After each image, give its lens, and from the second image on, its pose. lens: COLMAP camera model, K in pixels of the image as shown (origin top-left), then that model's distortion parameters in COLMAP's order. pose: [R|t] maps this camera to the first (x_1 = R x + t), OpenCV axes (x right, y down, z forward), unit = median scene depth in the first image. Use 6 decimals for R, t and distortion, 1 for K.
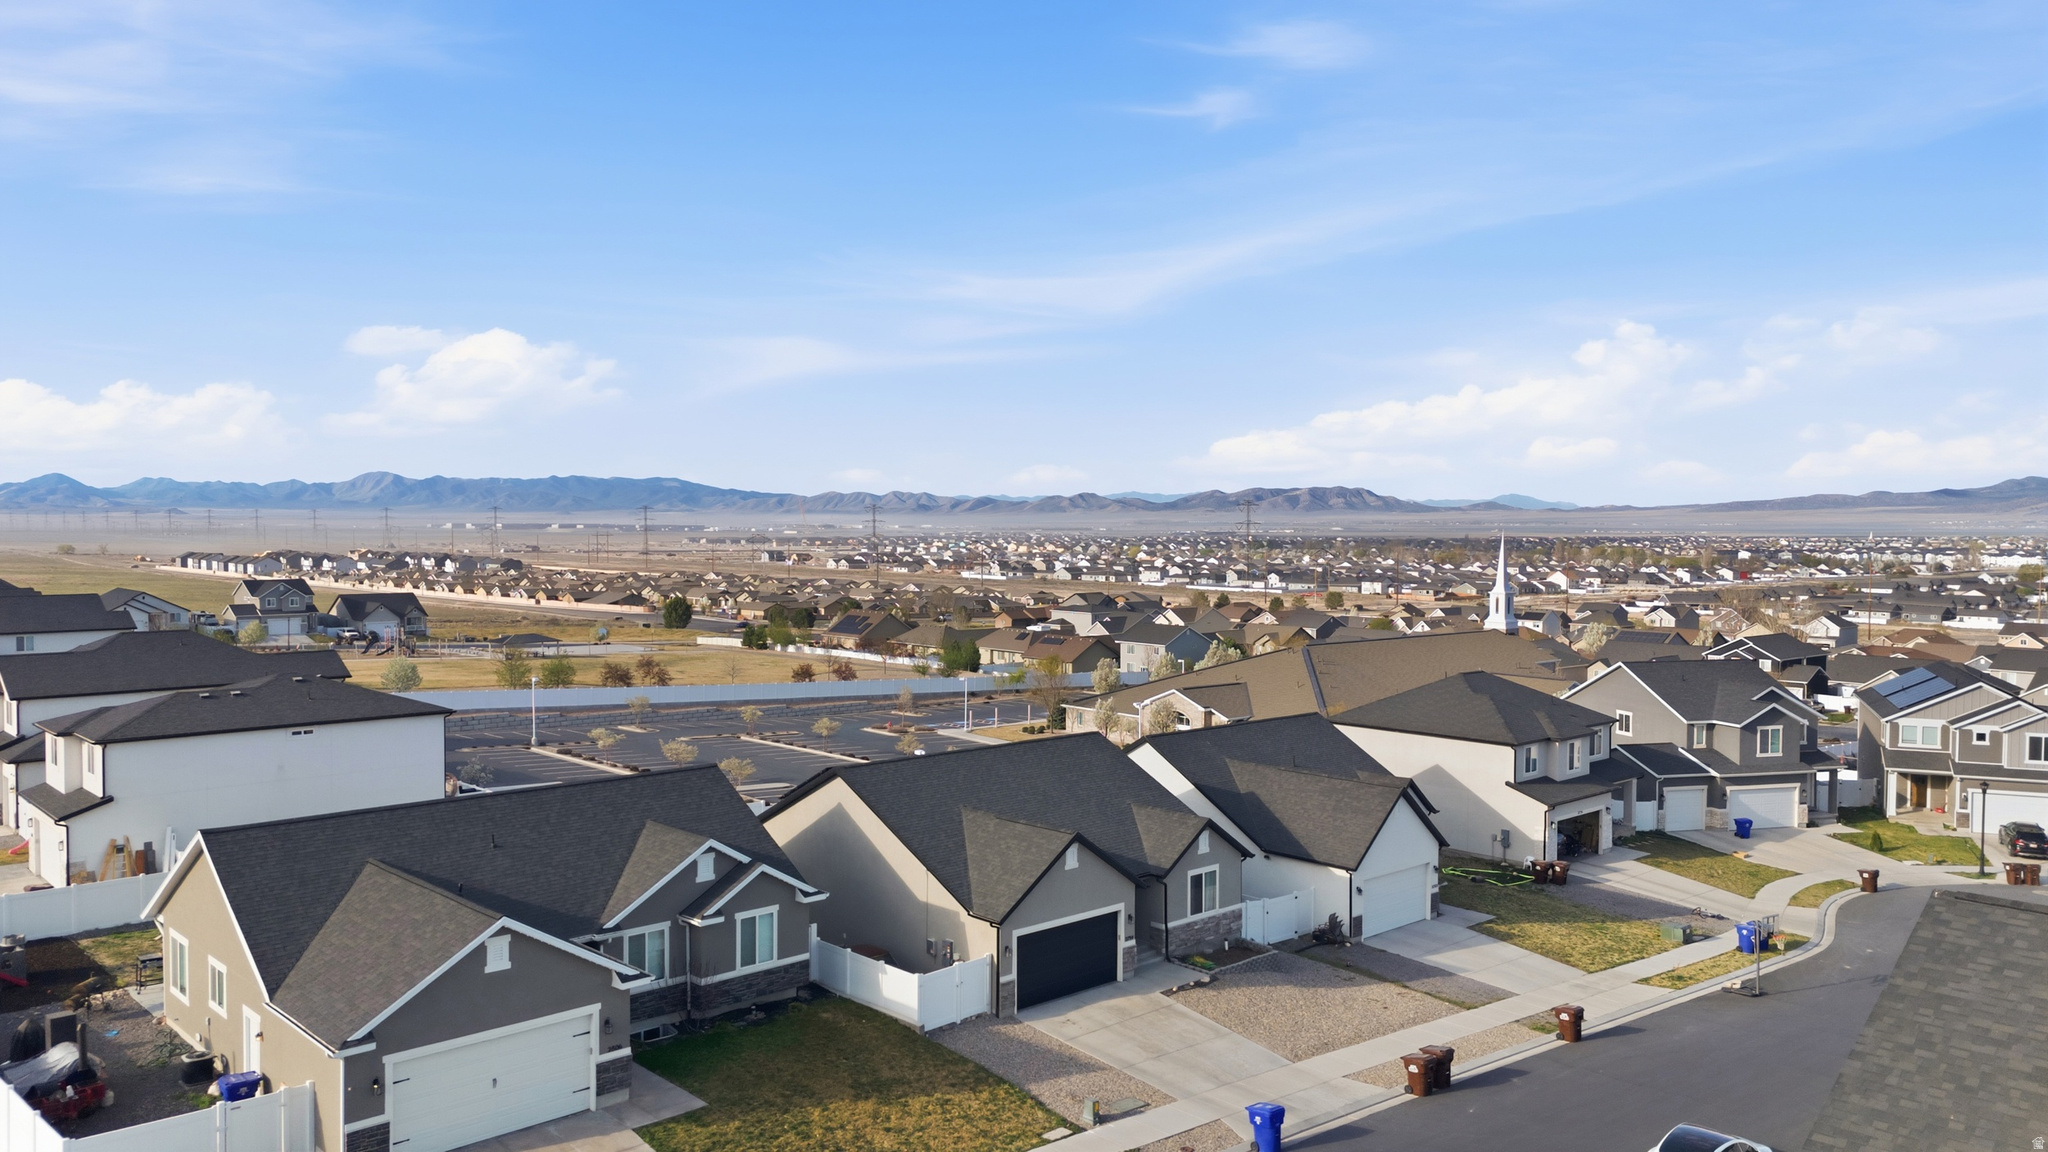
lens RADIAL K [[1495.6, 0, 1023.8], [0, 1495.6, 569.4], [0, 0, 1]] dist [0.090918, -0.085292]
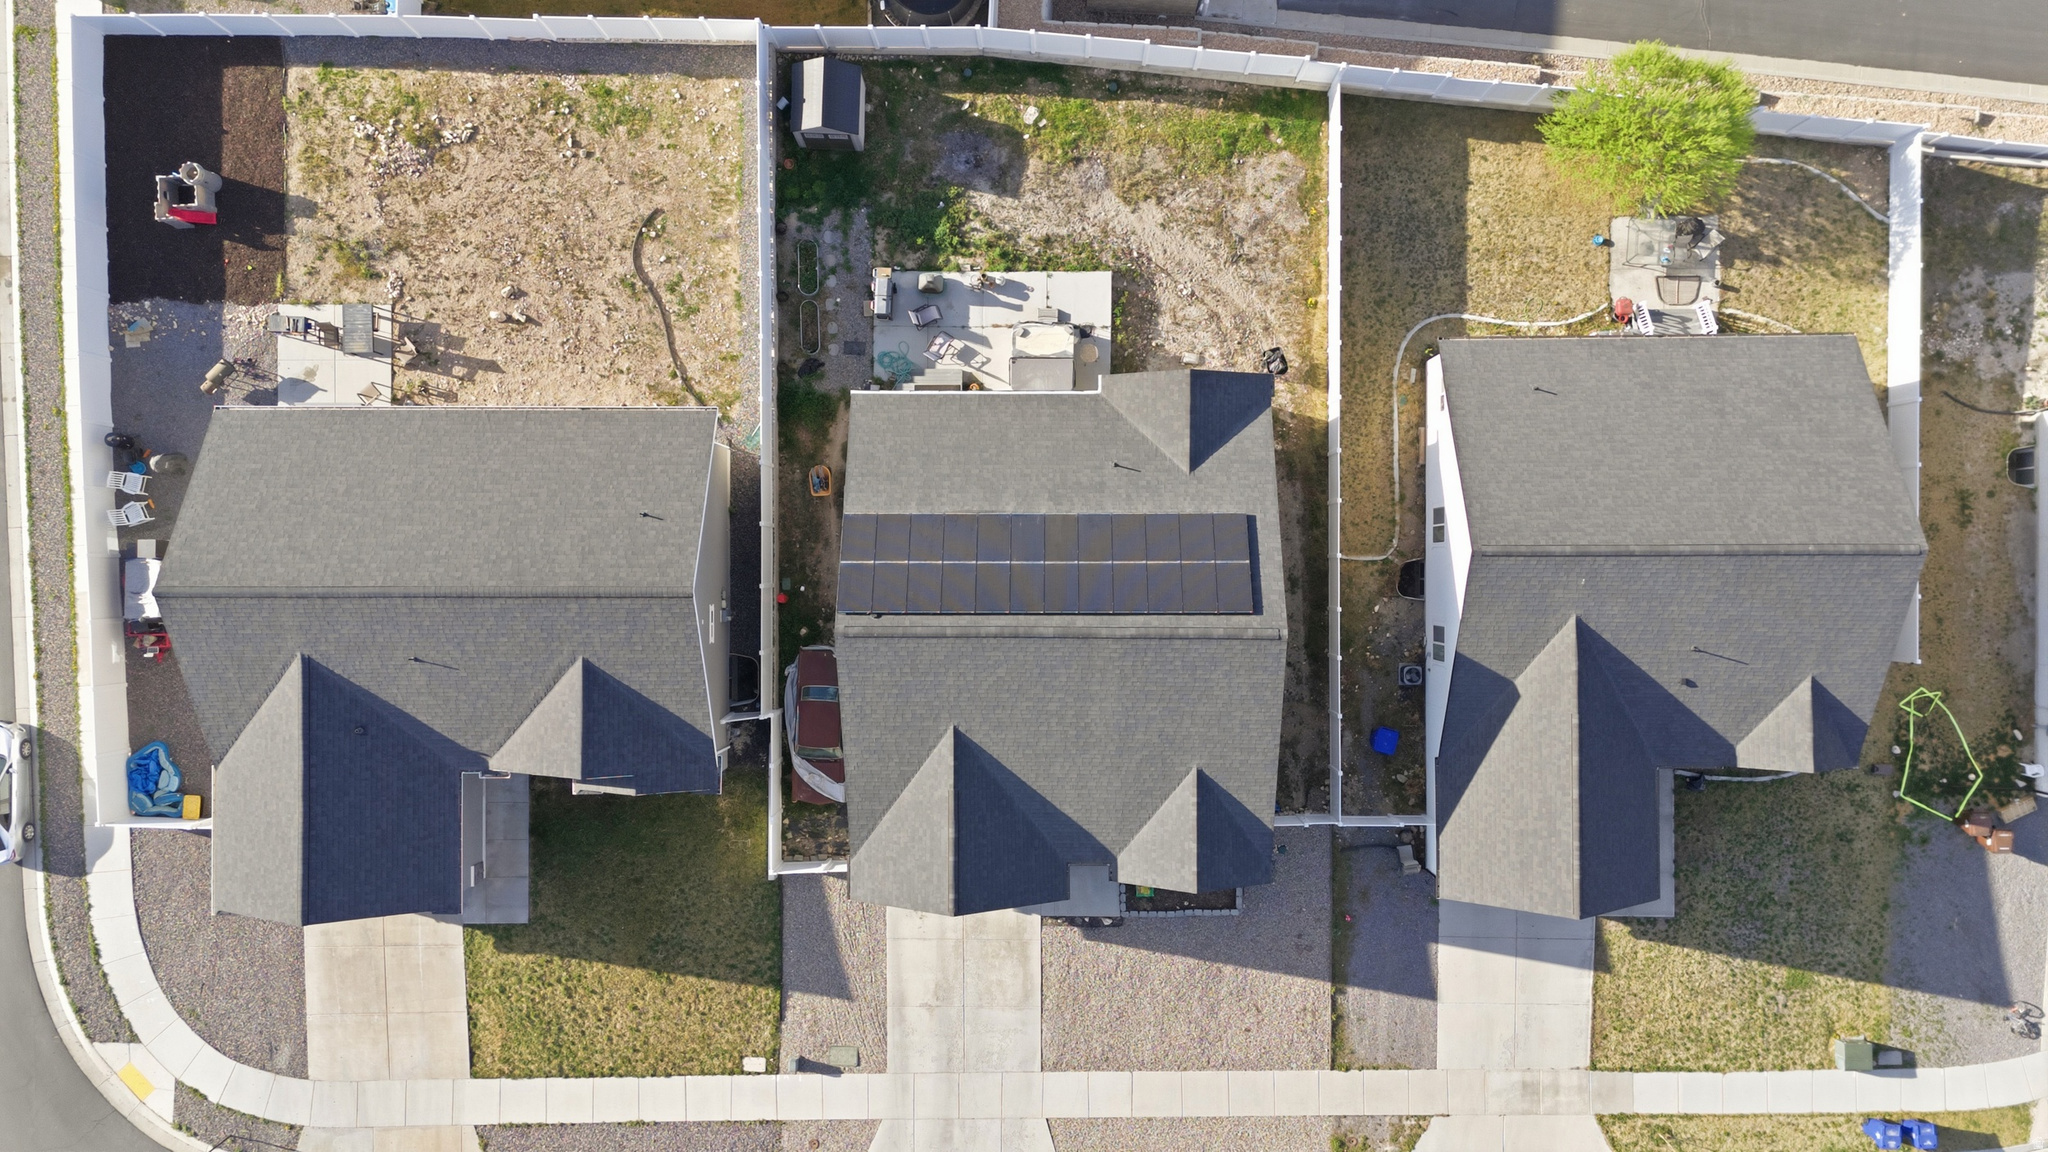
lens RADIAL K [[1495.6, 0, 1025.9], [0, 1495.6, 568.3], [0, 0, 1]] dist [0.090918, -0.085292]
pose [[0.728774, 0.684456, -0.020208, -0.042685], [0.000420, 0.029064, 0.999577, -0.541711], [0.684754, -0.728475, 0.020893, 0.831380]]
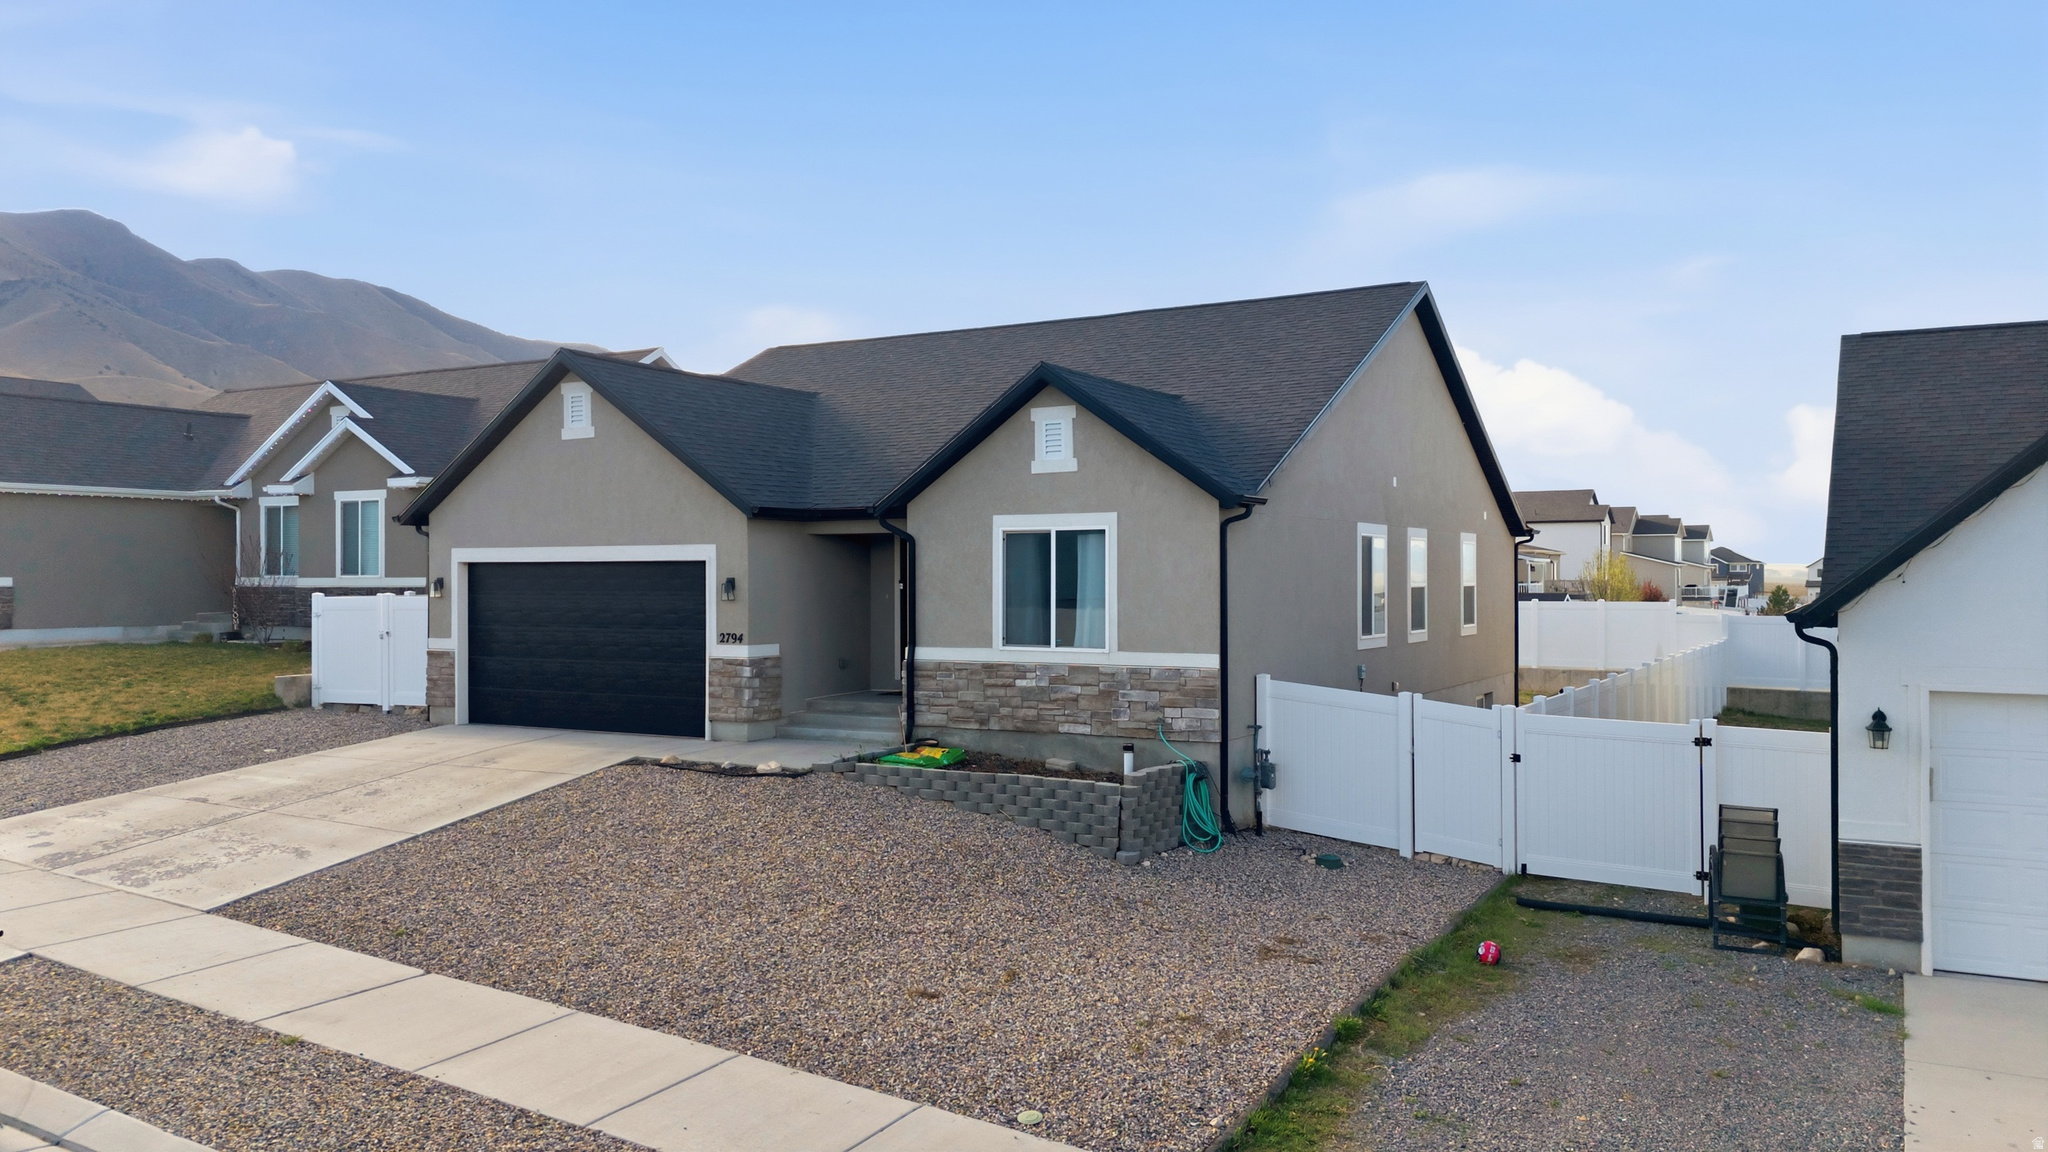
lens RADIAL K [[1495.6, 0, 1026.3], [0, 1495.6, 568.8], [0, 0, 1]] dist [0.090918, -0.085292]
pose [[0.292517, -0.010287, -0.956205, 0.349647], [-0.030322, 0.999340, -0.020027, 0.173350], [0.955779, 0.034853, 0.292012, 0.713456]]
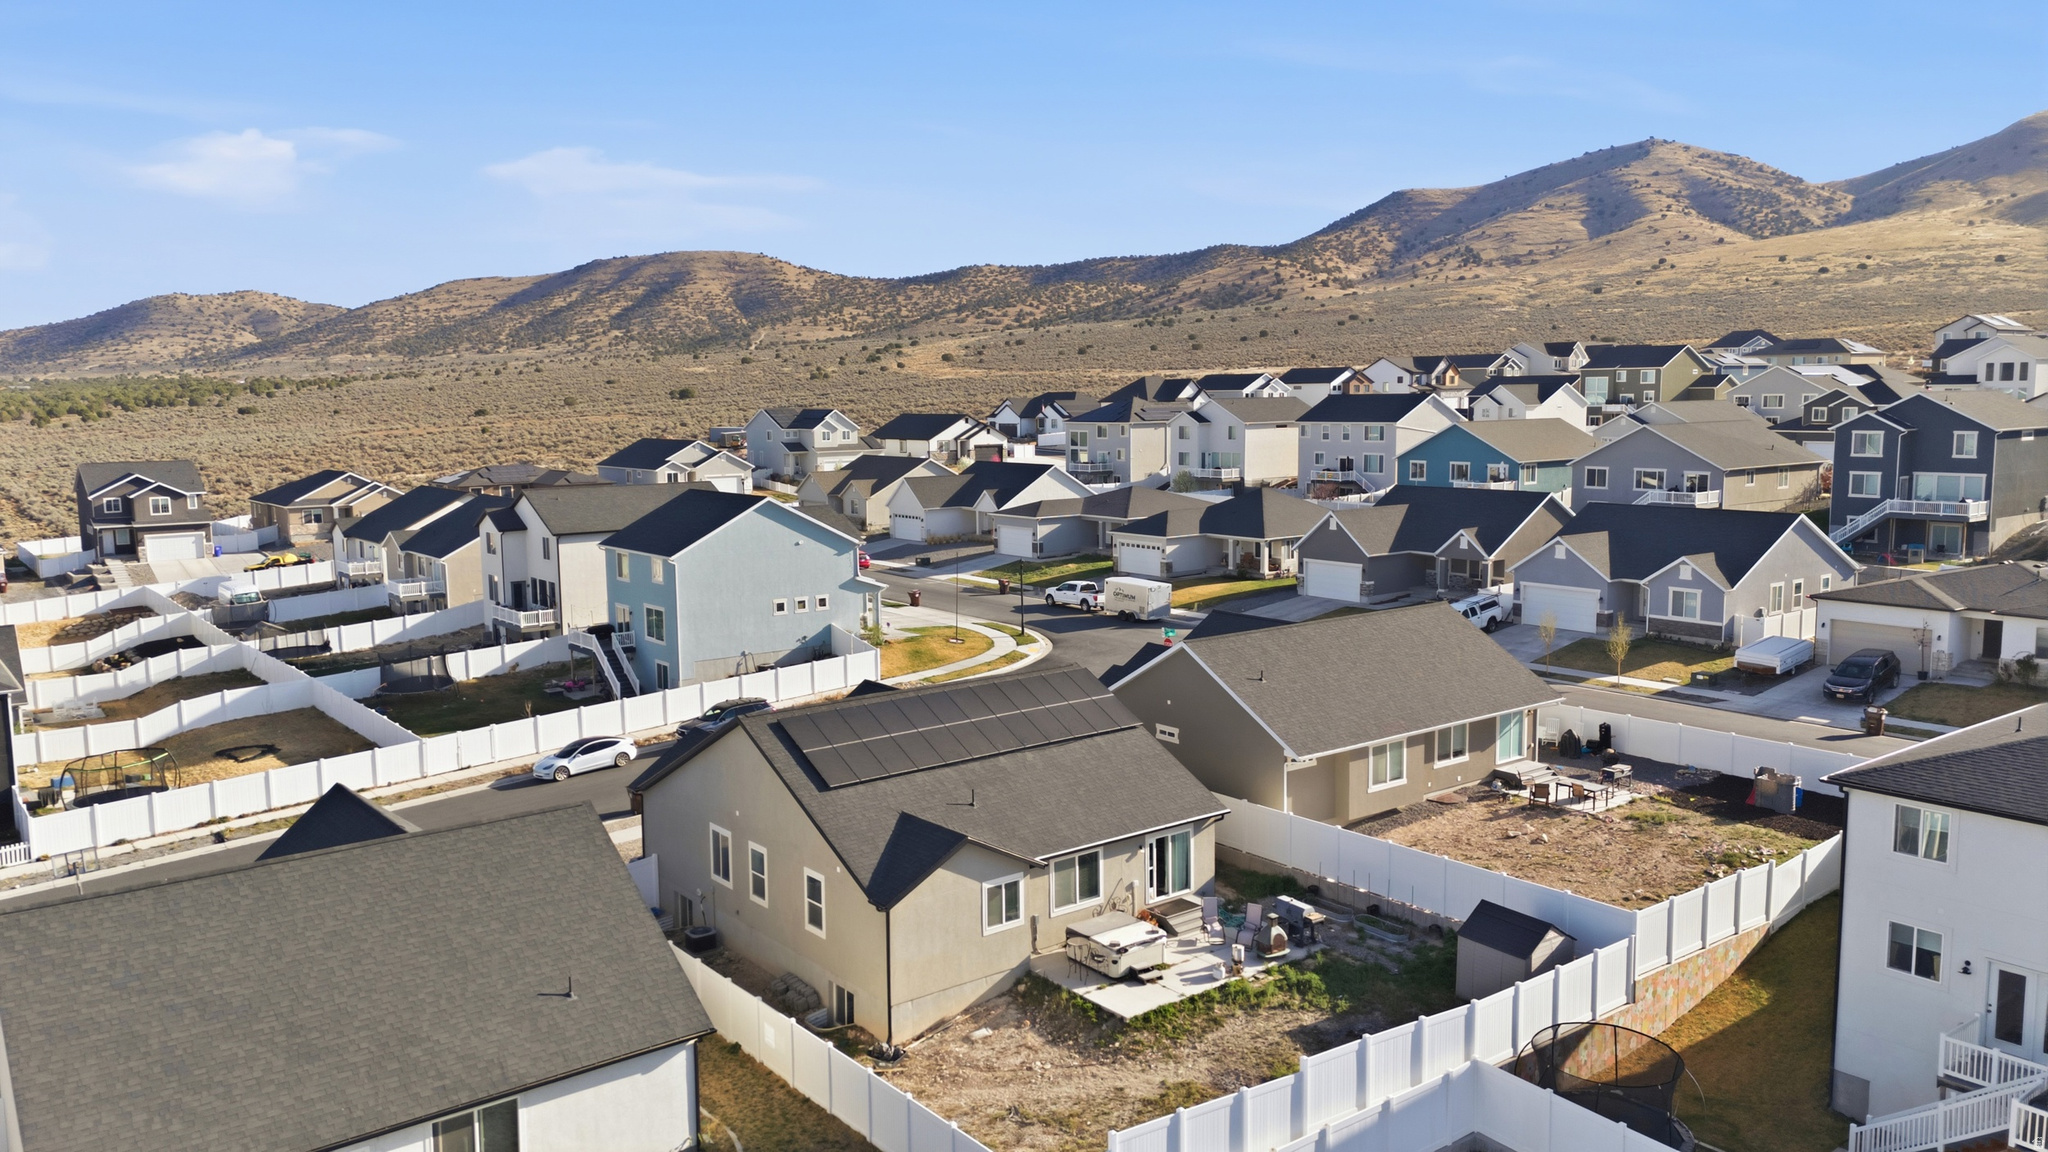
lens RADIAL K [[1495.6, 0, 1027.0], [0, 1495.6, 567.8], [0, 0, 1]] dist [0.090918, -0.085292]
pose [[-0.996343, -0.010280, 0.084827, -0.138268], [0.003125, 0.987688, 0.156408, -0.055654], [-0.085390, 0.156101, -0.984043, 1.545387]]
